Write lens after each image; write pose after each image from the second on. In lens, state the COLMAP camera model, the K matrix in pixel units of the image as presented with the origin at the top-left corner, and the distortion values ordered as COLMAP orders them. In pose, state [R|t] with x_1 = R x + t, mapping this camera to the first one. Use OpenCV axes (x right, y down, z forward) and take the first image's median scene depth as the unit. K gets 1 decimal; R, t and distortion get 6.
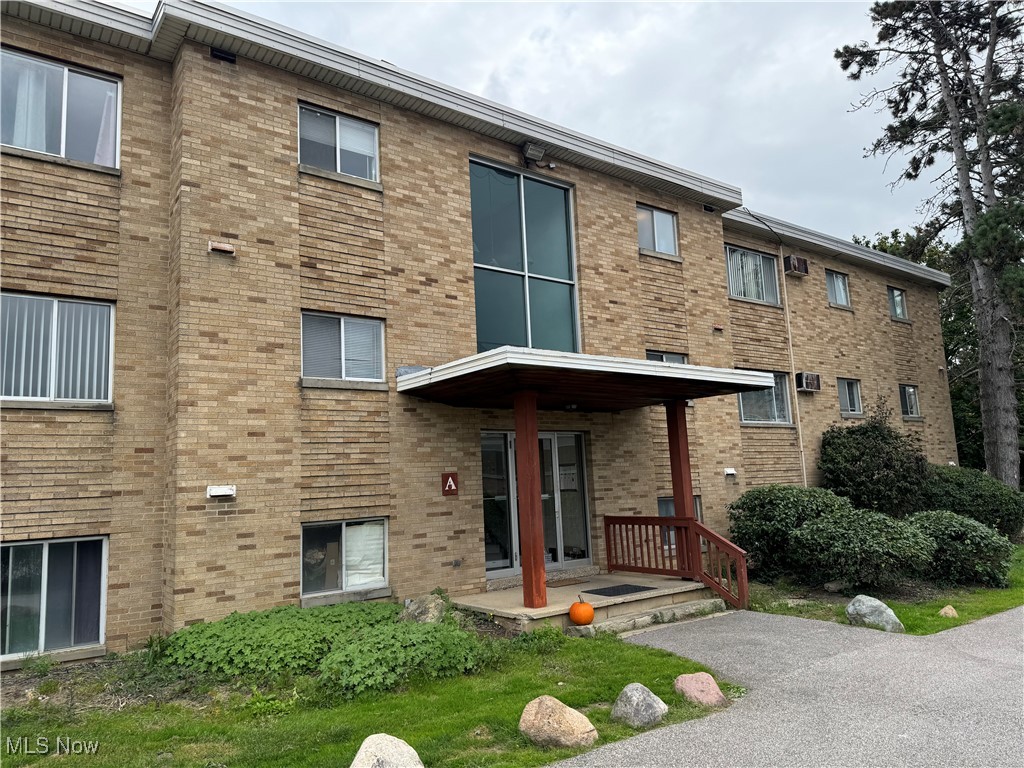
lens RADIAL K [[718.6, 0, 511.1], [0, 718.6, 387.2], [0, 0, 1]] dist [0.148375, -0.223530]
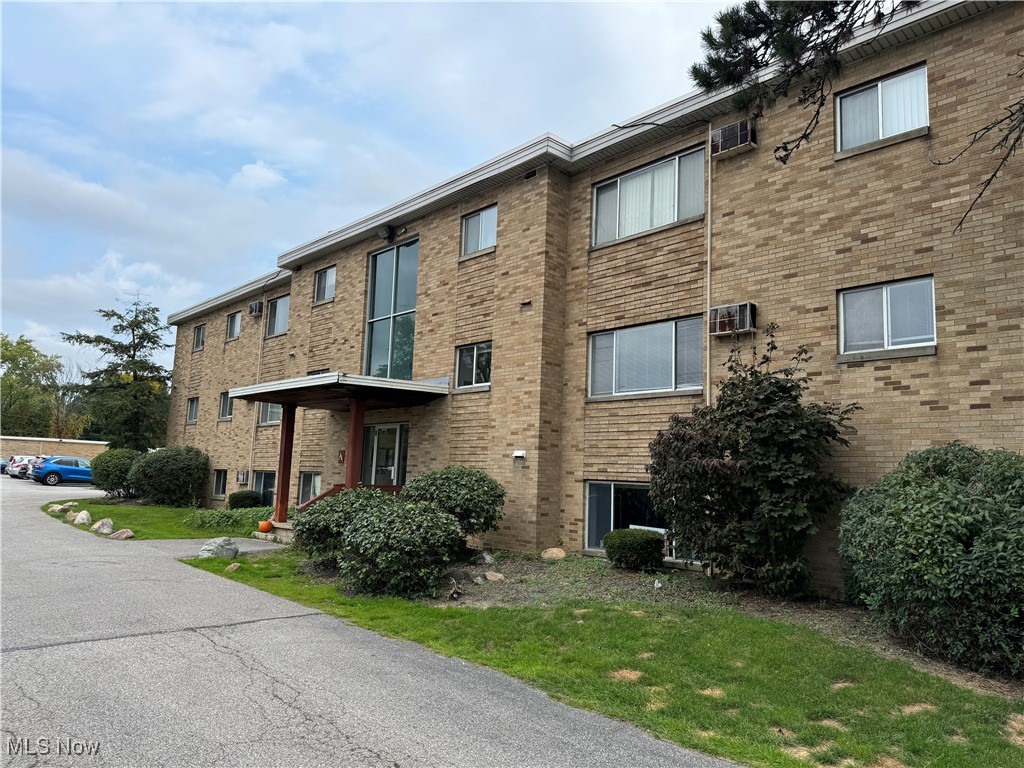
lens RADIAL K [[721.3, 0, 507.9], [0, 721.3, 385.7], [0, 0, 1]] dist [0.108428, -0.151181]
pose [[0.087062, -0.077836, -0.993157, 1.257557], [0.101228, 0.992474, -0.068909, 0.091950], [0.991046, -0.094536, 0.094286, 0.917401]]
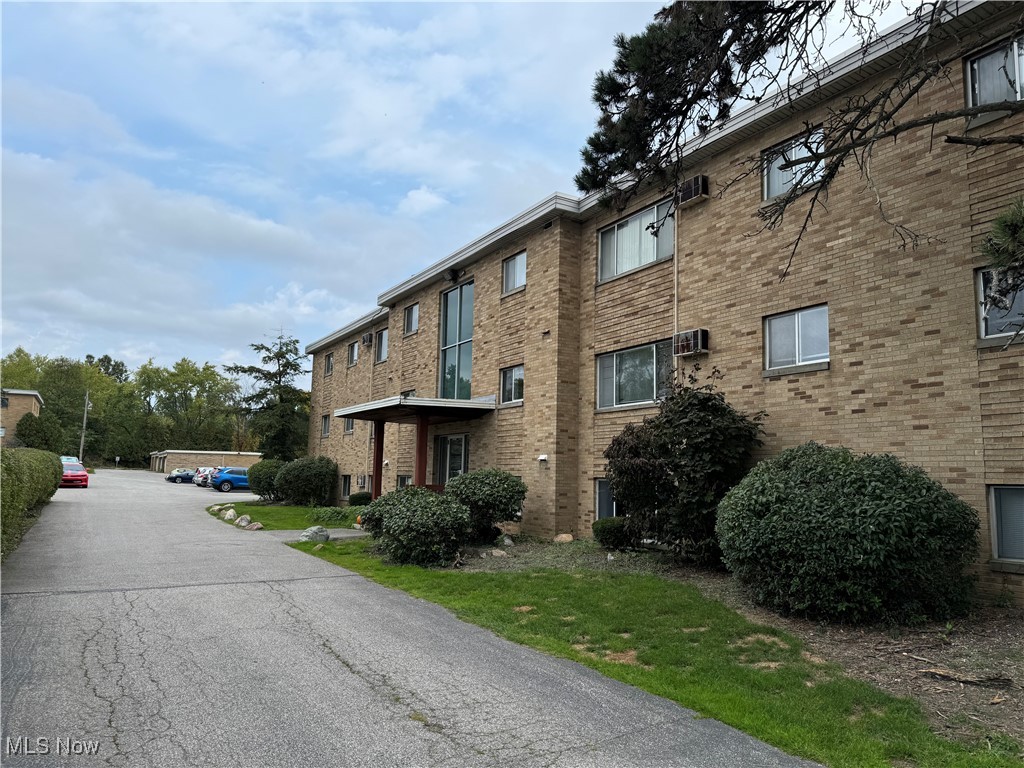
lens RADIAL K [[718.6, 0, 511.1], [0, 718.6, 387.2], [0, 0, 1]] dist [0.148375, -0.223530]
pose [[-0.113530, -0.081595, -0.990178, 1.461372], [0.124246, 0.987632, -0.095631, 0.109898], [0.985735, -0.133882, -0.101988, 1.095986]]
